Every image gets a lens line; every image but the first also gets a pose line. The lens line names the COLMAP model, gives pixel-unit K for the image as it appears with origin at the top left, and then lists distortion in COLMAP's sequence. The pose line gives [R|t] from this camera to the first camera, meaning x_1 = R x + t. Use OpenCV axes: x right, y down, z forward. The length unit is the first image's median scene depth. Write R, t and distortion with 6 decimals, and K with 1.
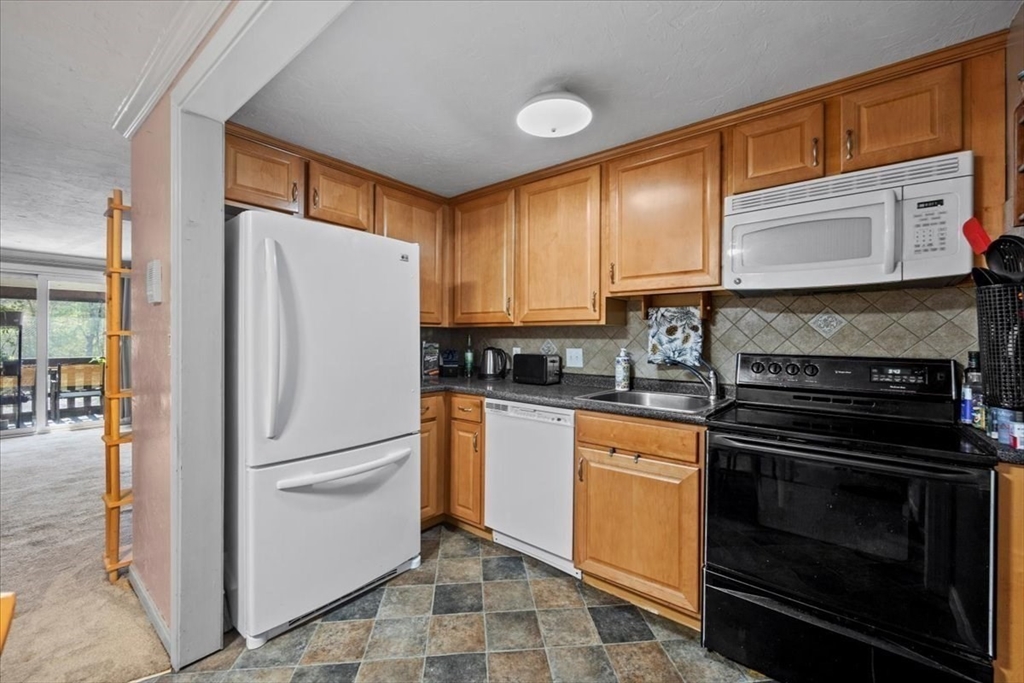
lens RADIAL K [[412.8, 0, 517.6], [0, 412.8, 338.4], [0, 0, 1]] dist [-0.007228, 0.000519]
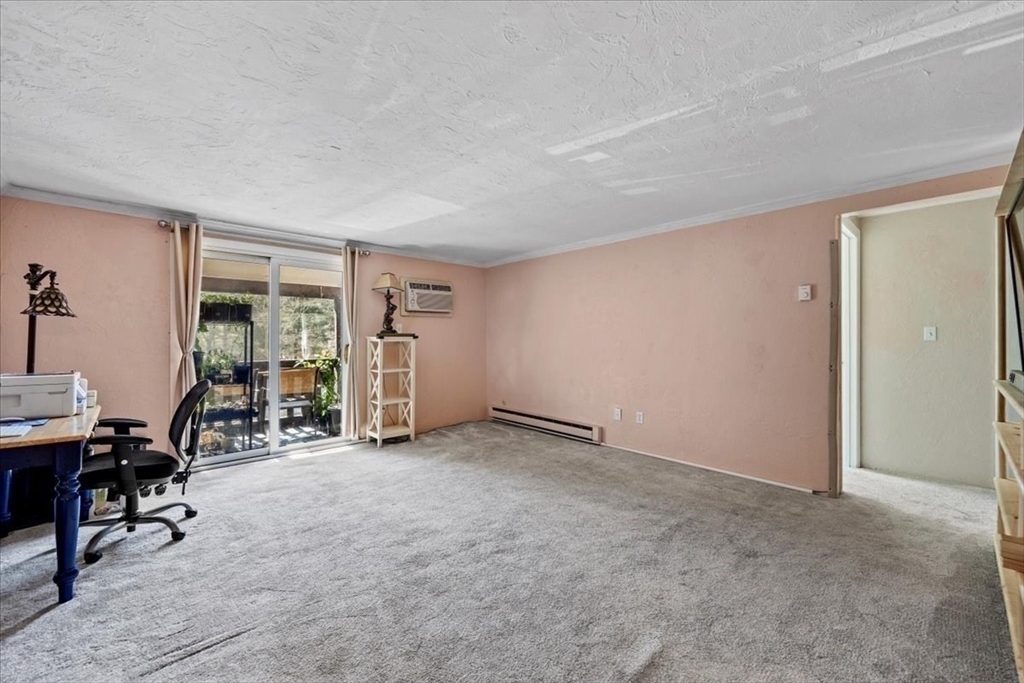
lens RADIAL K [[412.8, 0, 511.3], [0, 412.8, 339.3], [0, 0, 1]] dist [-0.007228, 0.000519]
pose [[0.988934, -0.006955, -0.148191, -1.367389], [0.006972, 0.999976, -0.000409, 0.016906], [0.148190, -0.000629, 0.988959, 0.626547]]
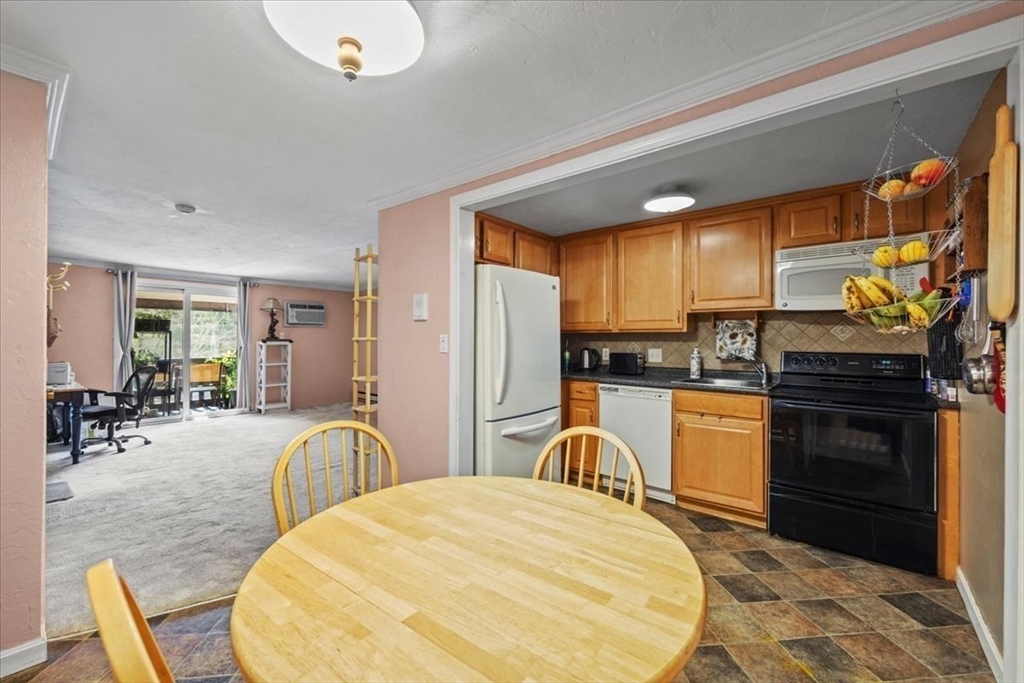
lens RADIAL K [[412.8, 0, 514.9], [0, 412.8, 337.6], [0, 0, 1]] dist [-0.007228, 0.000519]
pose [[0.999890, -0.002248, -0.014689, -0.398348], [0.002157, 0.999978, -0.006259, -0.006479], [0.014702, 0.006227, 0.999873, -0.490347]]
